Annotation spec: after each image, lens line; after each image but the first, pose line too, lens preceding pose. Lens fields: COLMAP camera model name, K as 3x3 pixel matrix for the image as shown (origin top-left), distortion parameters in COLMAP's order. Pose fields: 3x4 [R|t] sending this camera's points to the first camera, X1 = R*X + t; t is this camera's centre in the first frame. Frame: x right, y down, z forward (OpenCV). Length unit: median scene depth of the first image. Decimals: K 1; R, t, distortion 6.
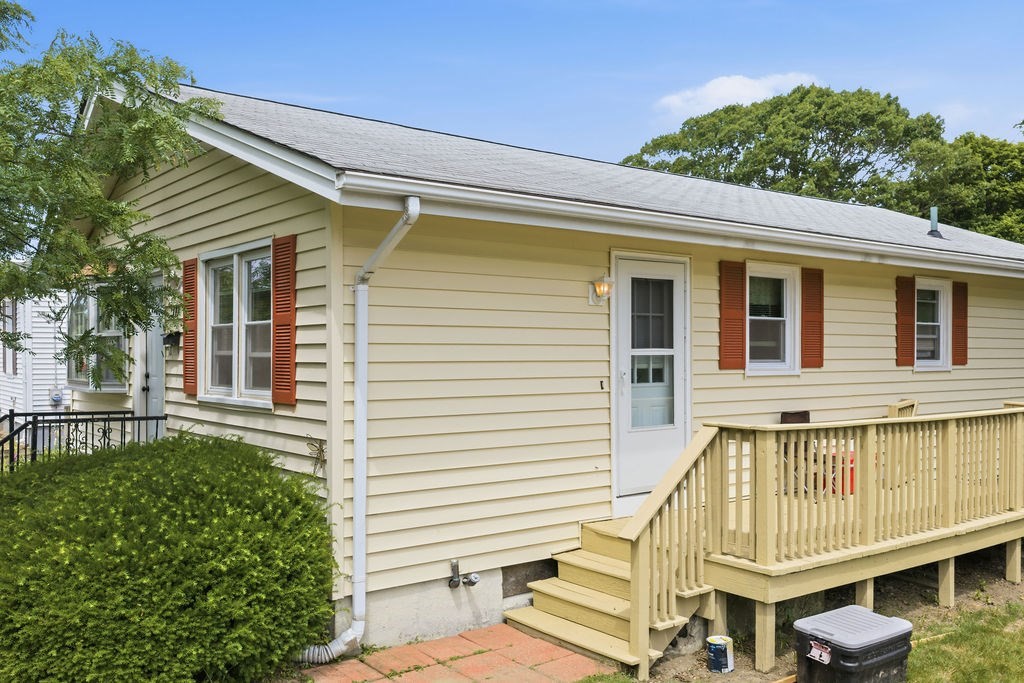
lens RADIAL K [[915.5, 0, 509.3], [0, 915.5, 358.5], [0, 0, 1]] dist [0.049863, -0.100539]
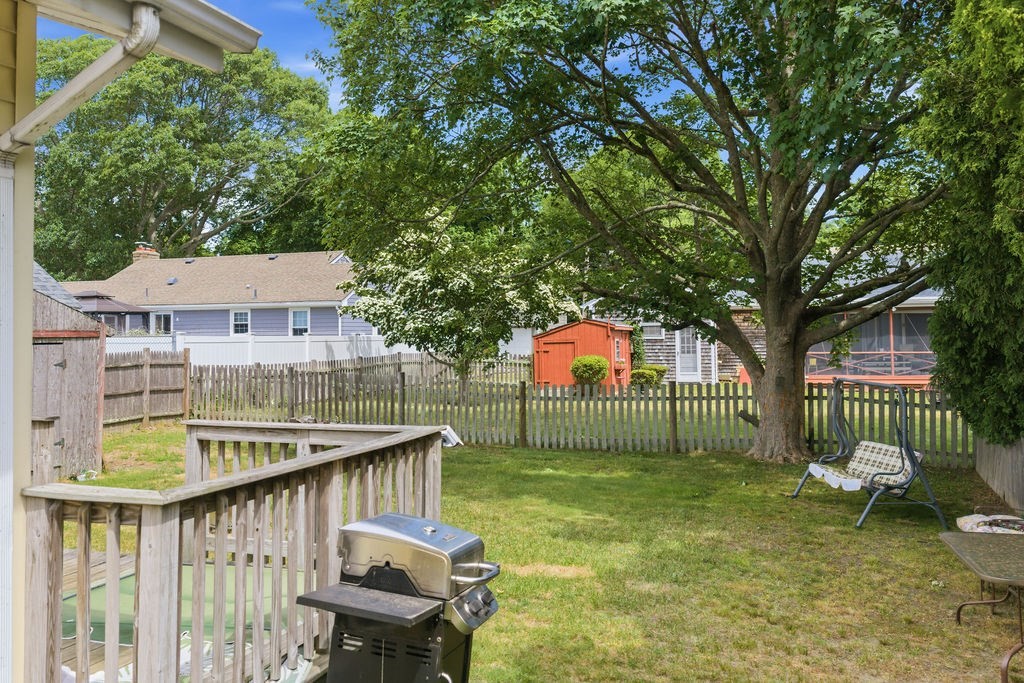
lens RADIAL K [[878.0, 0, 499.1], [0, 878.0, 293.0], [0, 0, 1]] dist [0.041730, -0.004175]
pose [[0.838451, 0.019411, 0.544631, 0.968518], [0.010627, 0.998593, -0.051952, 0.011503], [-0.544873, 0.049347, 0.837065, 1.154327]]
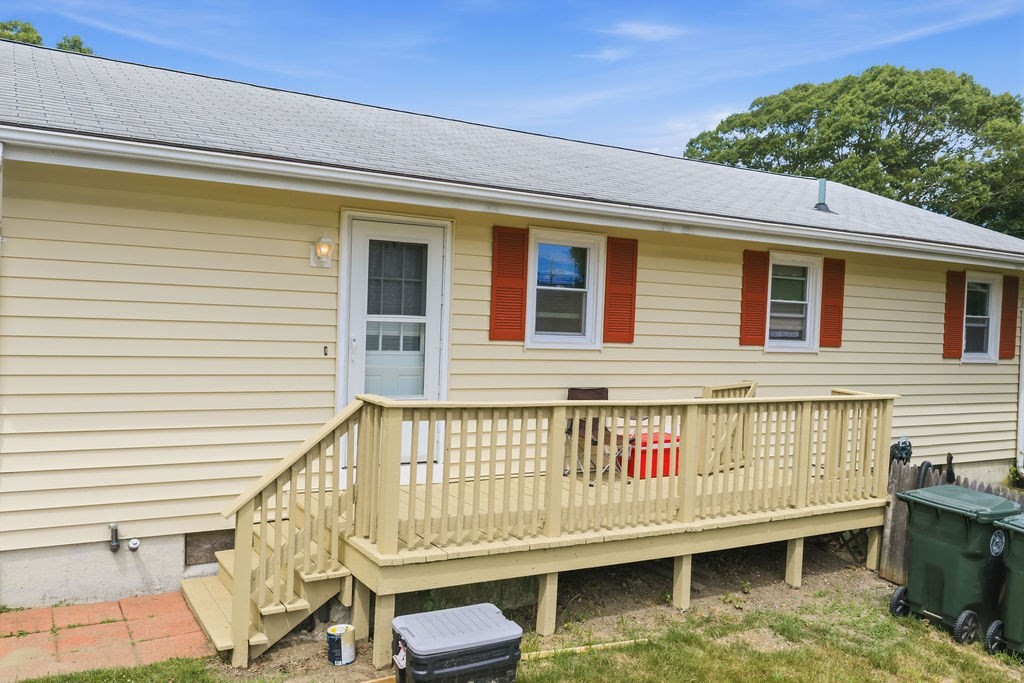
lens RADIAL K [[853.3, 0, 512.0], [0, 853.3, 341.5], [0, 0, 1]] dist [0.013706, -0.006471]
pose [[0.991834, 0.043502, -0.119888, 0.359279], [-0.040738, 0.998847, 0.025411, -0.010097], [0.120855, -0.020319, 0.992462, 0.124184]]
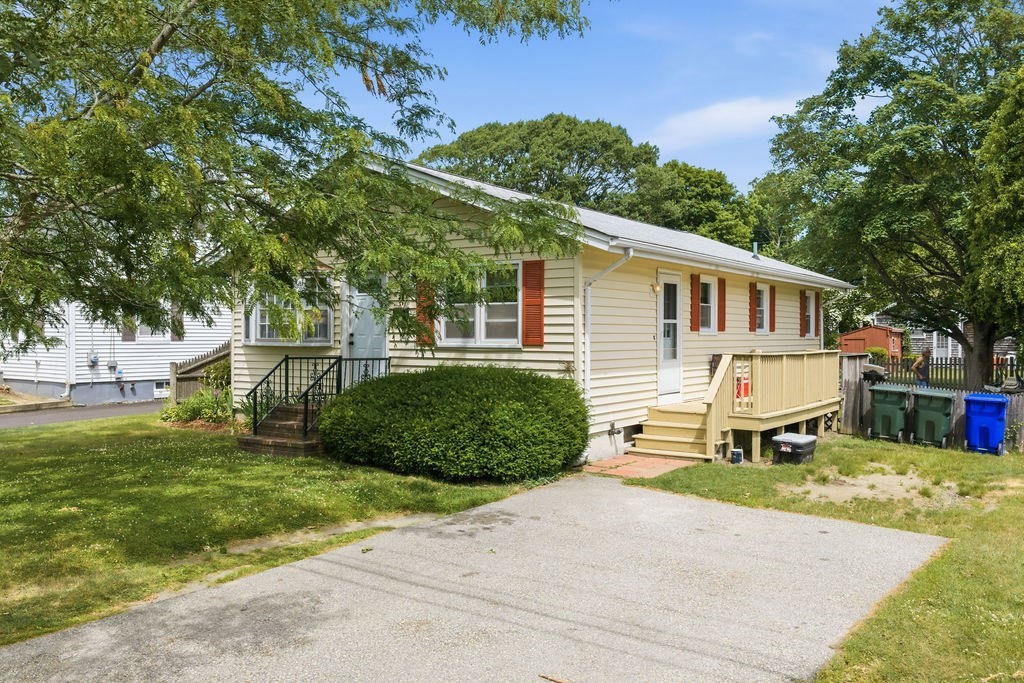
lens RADIAL K [[862.0, 0, 512.0], [0, 862.0, 341.5], [0, 0, 1]] dist [0.039032, -0.090646]
pose [[0.951043, 0.000957, 0.309057, -0.680865], [-0.002170, 0.999991, 0.003579, 0.027902], [-0.309051, -0.004075, 0.951037, -0.593915]]
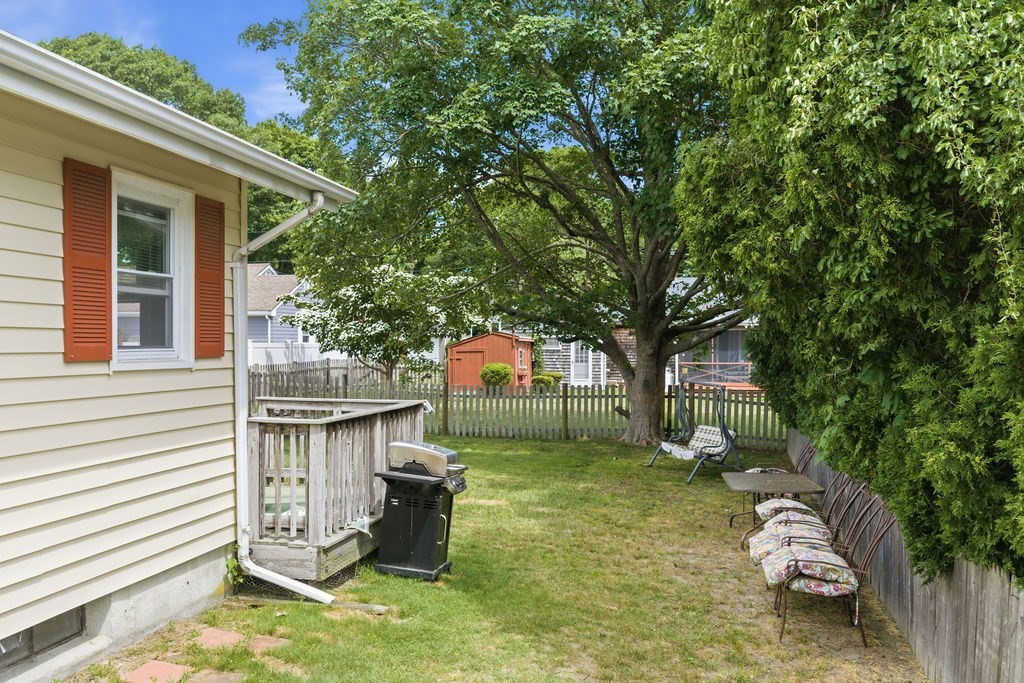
lens RADIAL K [[862.0, 0, 512.0], [0, 862.0, 341.5], [0, 0, 1]] dist [0.039032, -0.090646]
pose [[0.762828, 0.007078, 0.646563, 0.705022], [-0.003464, 0.999970, -0.006860, 0.010151], [-0.646592, 0.002993, 0.762830, 0.867128]]
